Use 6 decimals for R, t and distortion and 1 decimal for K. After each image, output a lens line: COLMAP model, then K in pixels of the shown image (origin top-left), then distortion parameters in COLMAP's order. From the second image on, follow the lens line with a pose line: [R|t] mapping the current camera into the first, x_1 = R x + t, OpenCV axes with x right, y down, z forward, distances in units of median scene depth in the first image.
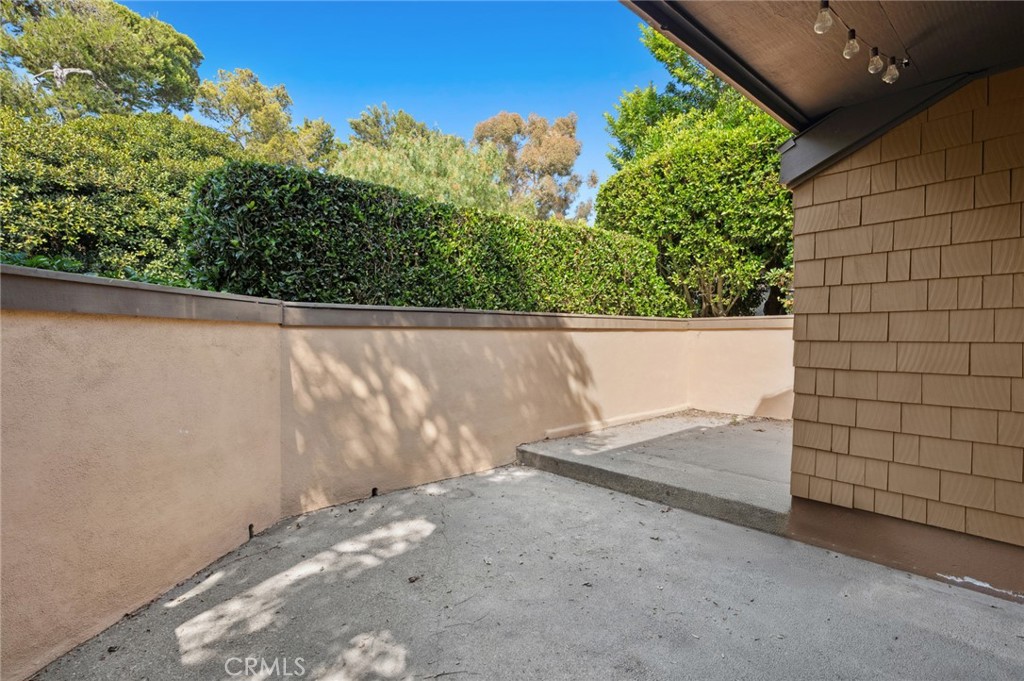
lens RADIAL K [[479.6, 0, 515.4], [0, 479.6, 343.4], [0, 0, 1]] dist [0.008620, -0.001866]
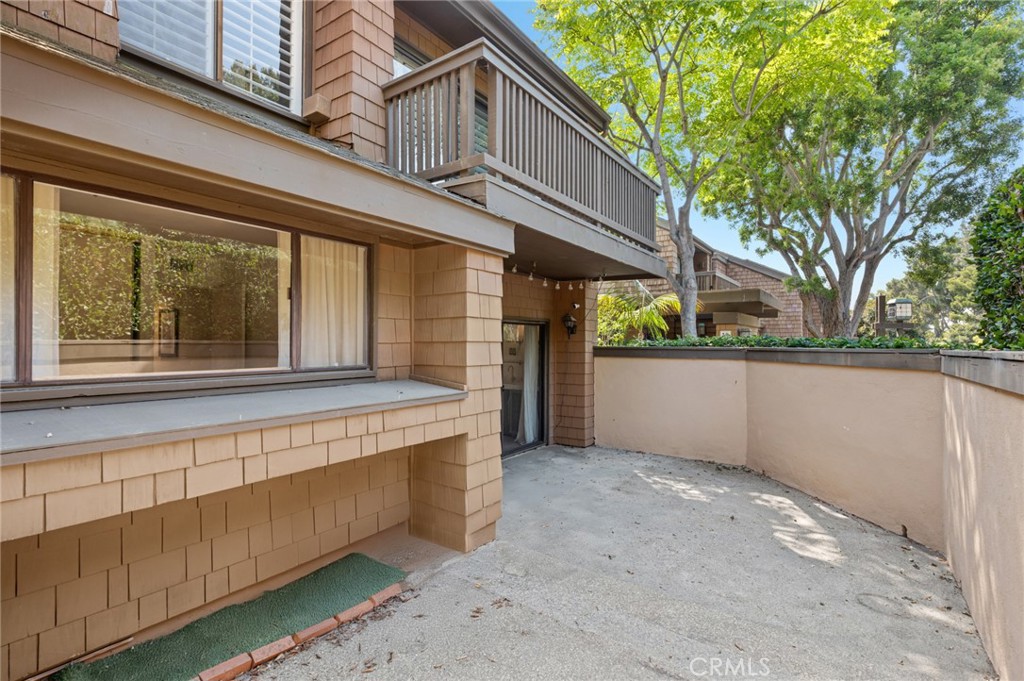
lens RADIAL K [[500.5, 0, 507.3], [0, 500.5, 340.2], [0, 0, 1]] dist [0.001795, 0.001254]
pose [[-0.969966, -0.001922, -0.243232, 0.411609], [-0.005640, 0.999878, 0.014591, -0.068772], [0.243174, 0.015524, -0.969858, 1.039478]]
